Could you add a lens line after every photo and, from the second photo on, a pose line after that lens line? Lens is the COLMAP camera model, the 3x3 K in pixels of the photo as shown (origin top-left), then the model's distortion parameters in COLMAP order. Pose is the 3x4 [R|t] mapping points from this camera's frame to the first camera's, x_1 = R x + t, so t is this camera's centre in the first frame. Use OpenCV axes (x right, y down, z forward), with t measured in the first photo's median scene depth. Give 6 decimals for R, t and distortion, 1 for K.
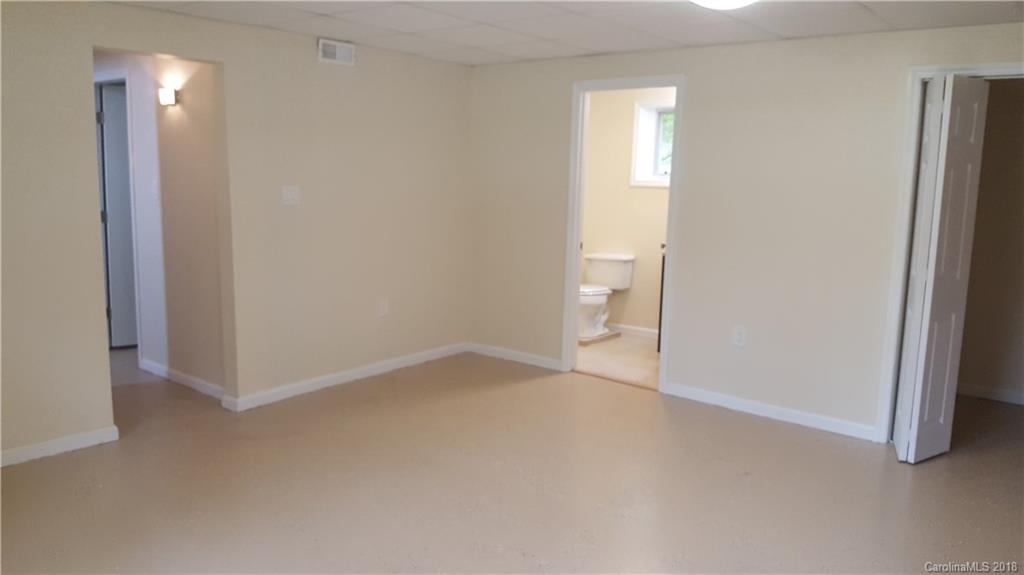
lens RADIAL K [[758.0, 0, 509.3], [0, 758.0, 296.4], [0, 0, 1]] dist [0.149831, -0.260171]
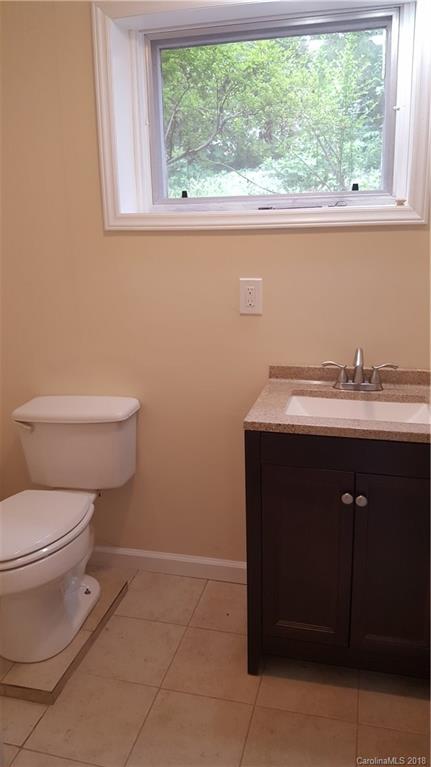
lens RADIAL K [[567.8, 0, 215.5], [0, 567.8, 383.5], [0, 0, 1]] dist [0.149831, -0.260171]
pose [[0.917995, -0.138064, 0.371783, 0.087589], [0.093945, 0.986469, 0.134365, -0.100415], [-0.385303, -0.088420, 0.918544, 0.693320]]
